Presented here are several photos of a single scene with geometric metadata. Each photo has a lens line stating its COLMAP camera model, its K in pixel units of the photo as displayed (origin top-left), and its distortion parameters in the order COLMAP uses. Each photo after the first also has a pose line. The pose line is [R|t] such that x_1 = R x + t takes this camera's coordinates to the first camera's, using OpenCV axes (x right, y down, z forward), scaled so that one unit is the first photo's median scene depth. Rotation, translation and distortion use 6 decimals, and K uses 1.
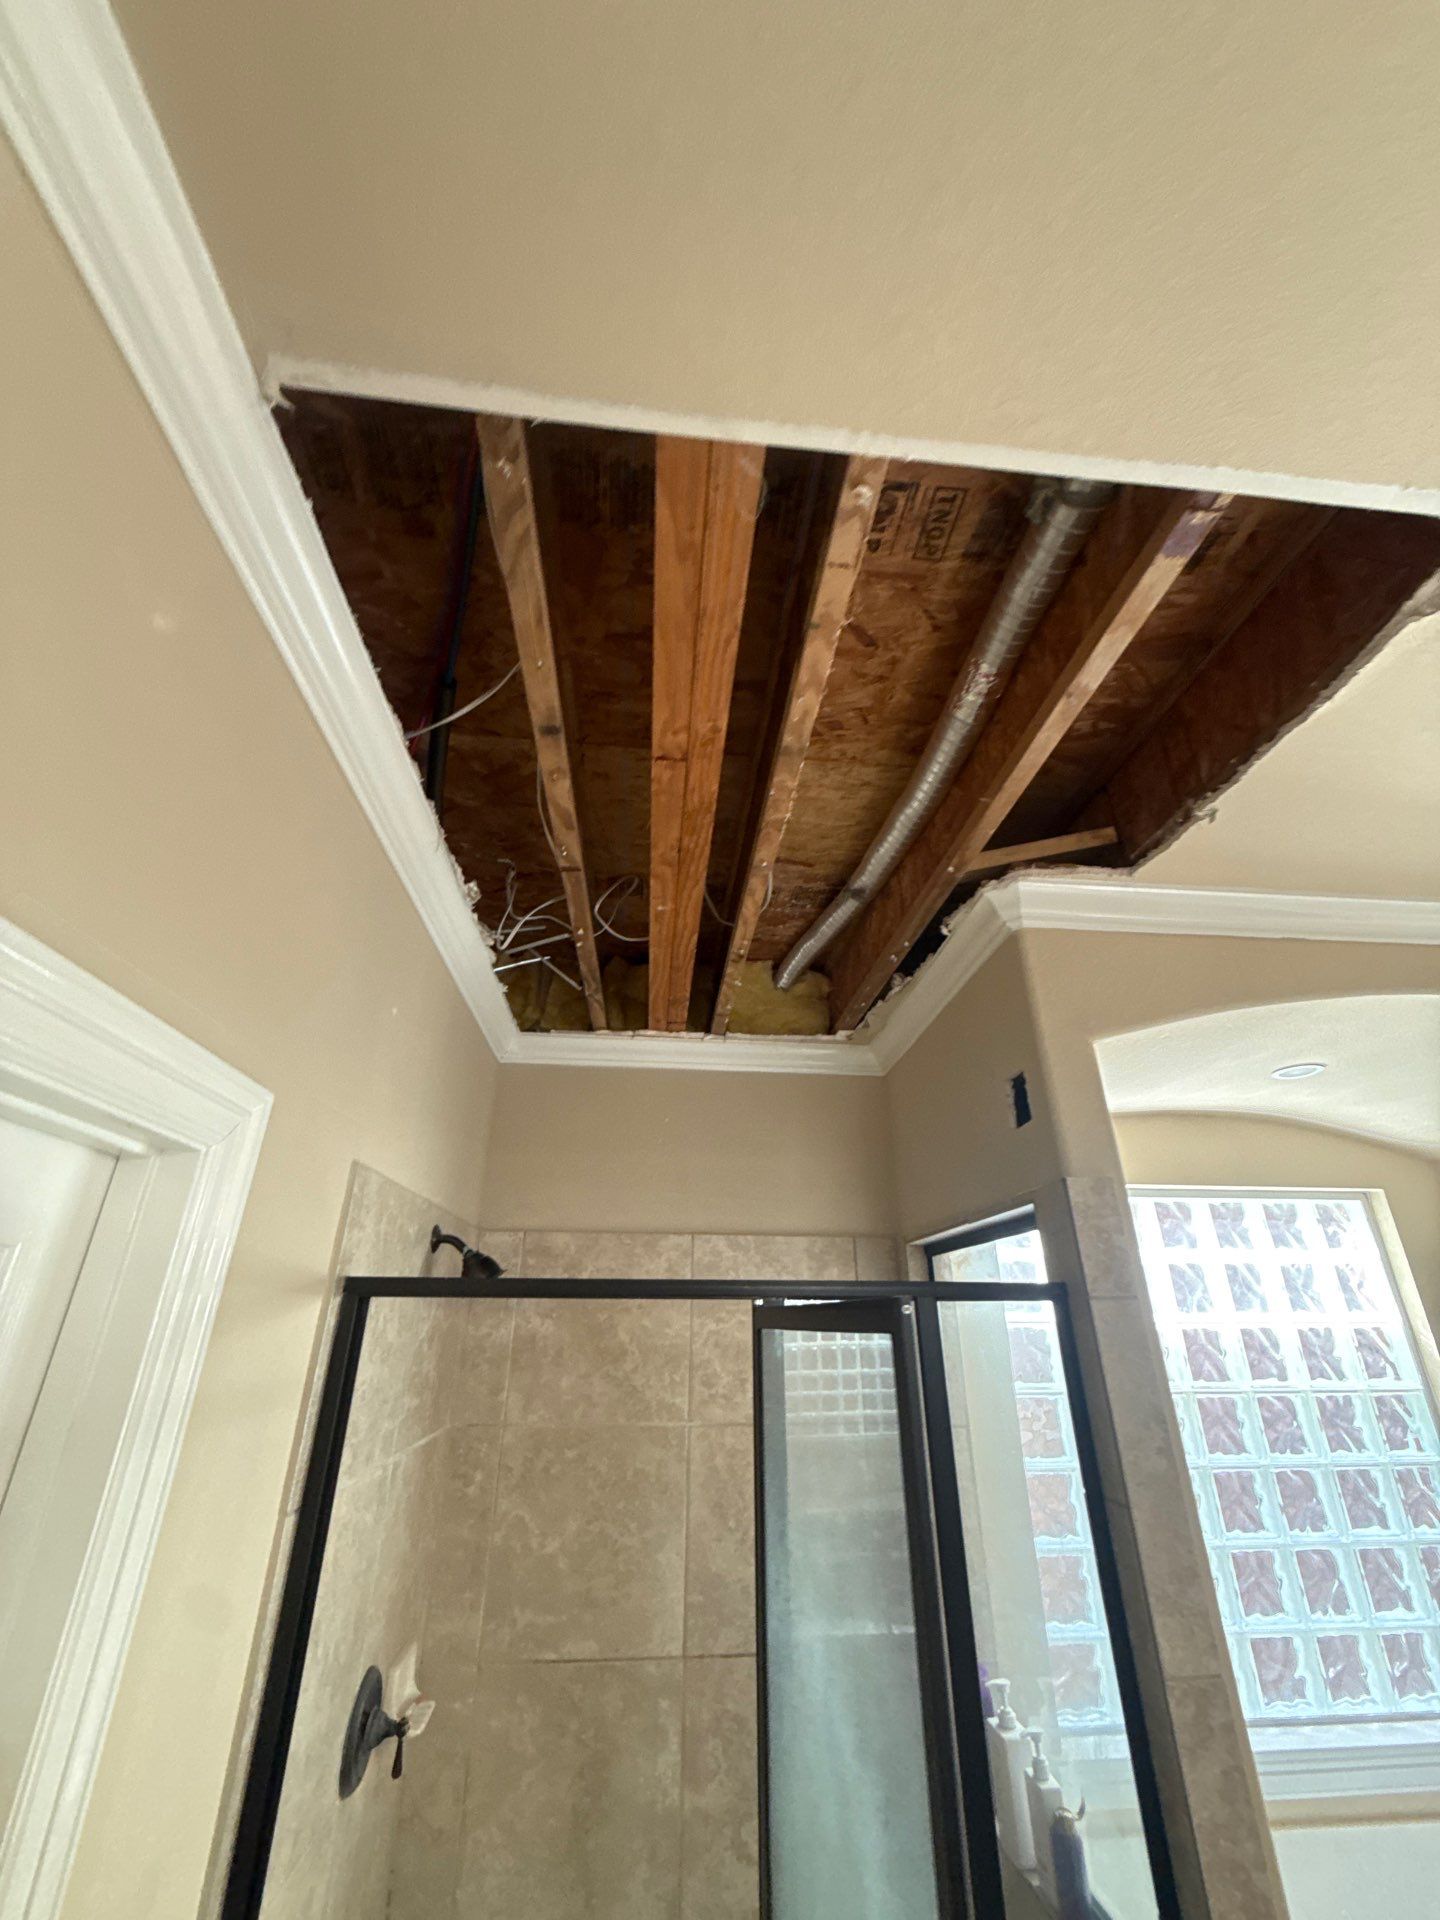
lens RADIAL K [[764.3, 0, 720.0], [0, 764.3, 960.0], [0, 0, 1]] dist [-0.000193, -0.000064]
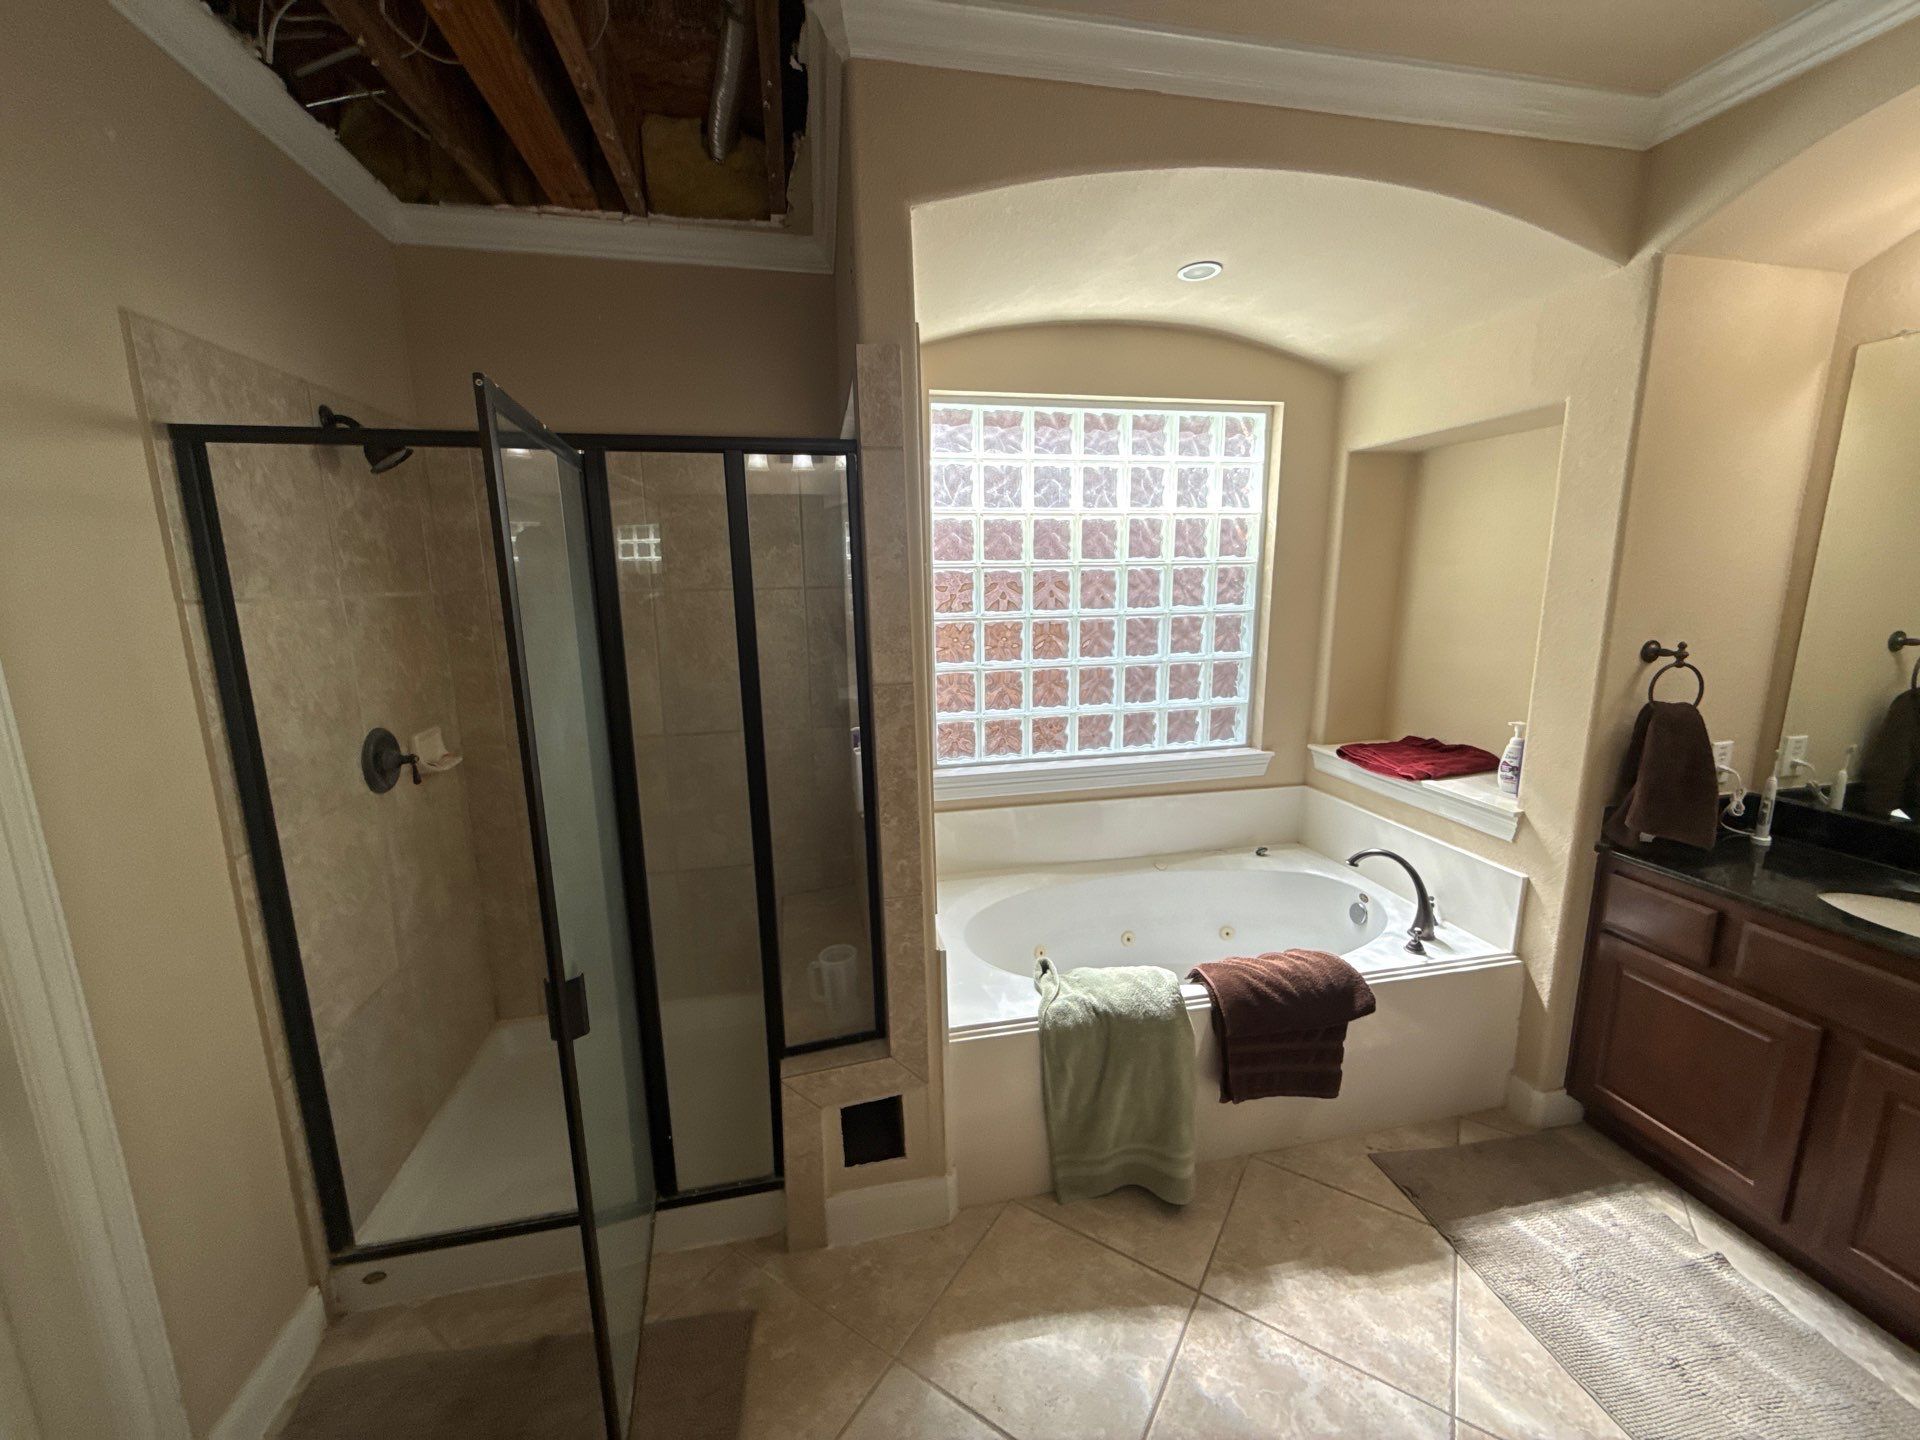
lens RADIAL K [[764.3, 0, 962.1], [0, 764.3, 718.6], [0, 0, 1]] dist [-0.000193, -0.000064]
pose [[0.992361, -0.038819, 0.117099, 0.297855], [-0.036944, 0.812130, 0.582306, 0.047433], [-0.117704, -0.582184, 0.804492, -0.155440]]
